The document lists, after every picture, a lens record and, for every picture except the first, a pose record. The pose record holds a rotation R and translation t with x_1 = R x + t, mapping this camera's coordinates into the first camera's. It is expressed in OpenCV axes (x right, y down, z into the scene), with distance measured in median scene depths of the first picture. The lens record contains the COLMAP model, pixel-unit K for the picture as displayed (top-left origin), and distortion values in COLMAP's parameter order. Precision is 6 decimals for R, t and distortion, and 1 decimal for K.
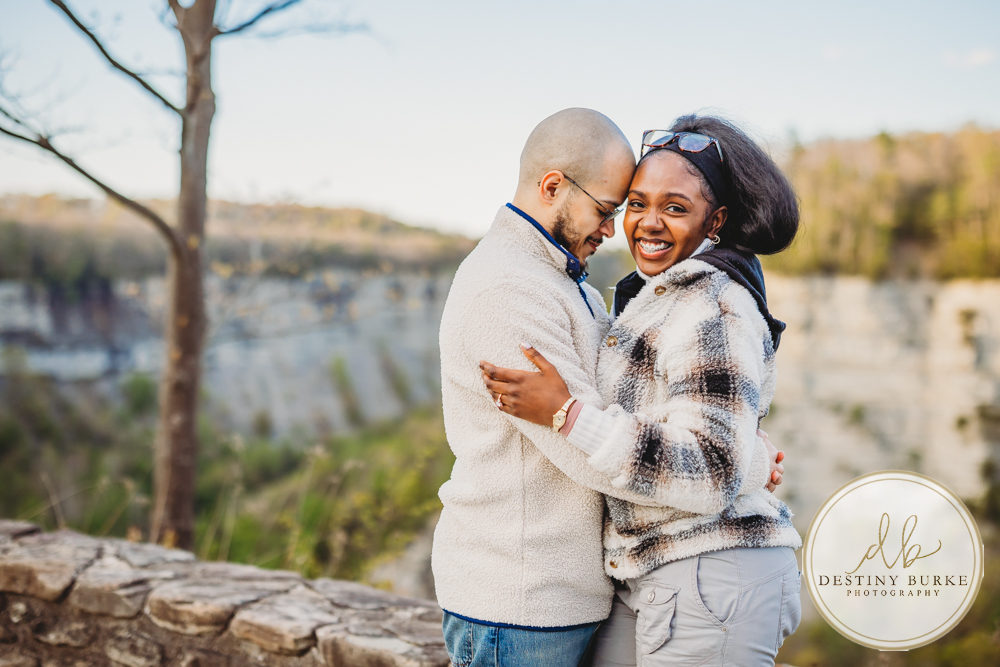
lens RADIAL K [[1444.7, 0, 521.8], [0, 1444.7, 331.0], [0, 0, 1]] dist [-0.067852, 0.012019]
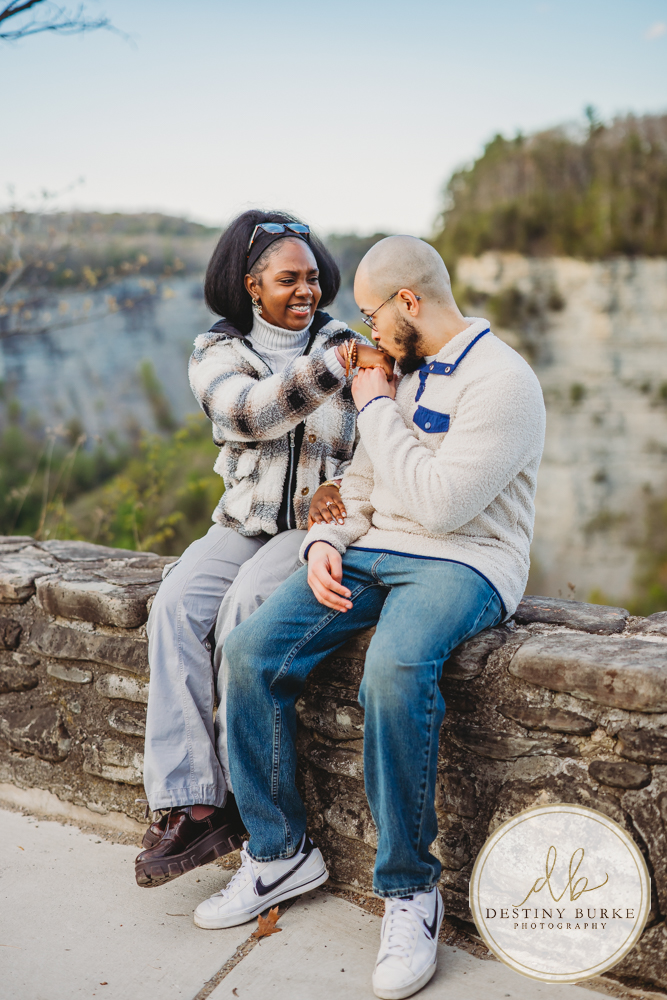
lens RADIAL K [[1433.7, 0, 338.8], [0, 1433.7, 477.1], [0, 0, 1]] dist [-0.075587, 0.114717]
pose [[0.998501, -0.054733, 0.000268, 0.087250], [0.054412, 0.993141, 0.103494, 0.027075], [-0.005931, -0.103325, 0.994630, -0.076598]]
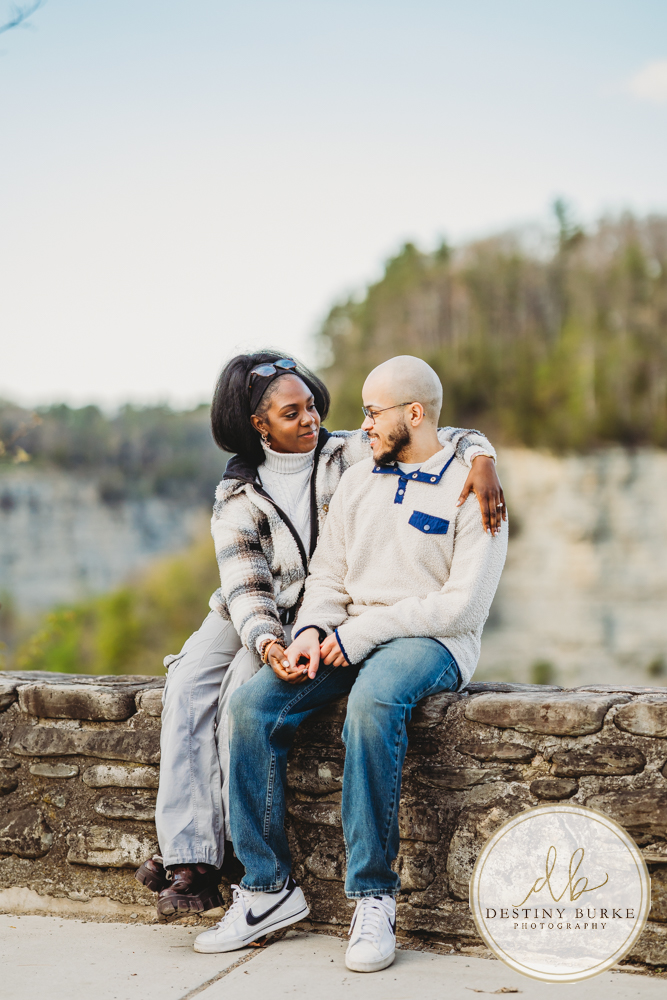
lens RADIAL K [[2473.2, 0, 333.5], [0, 2473.2, 500.0], [0, 0, 1]] dist [0.069918, -0.422040]
pose [[0.995235, -0.043323, 0.087350, -0.051725], [0.045480, 0.998704, -0.022857, 0.105497], [-0.086246, 0.026721, 0.995915, -0.958899]]
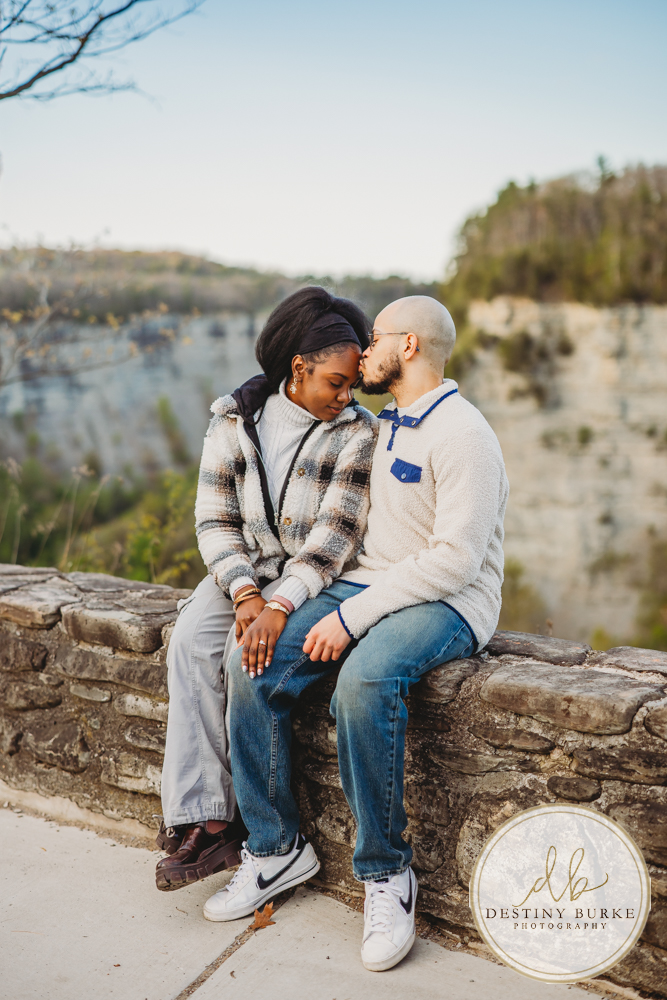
lens RADIAL K [[1406.4, 0, 347.8], [0, 1406.4, 488.7], [0, 0, 1]] dist [-0.077660, 0.078174]
pose [[0.999363, -0.035678, -0.000495, 0.097595], [0.035588, 0.995668, 0.085896, 0.012877], [-0.002572, -0.085859, 0.996304, -0.164688]]
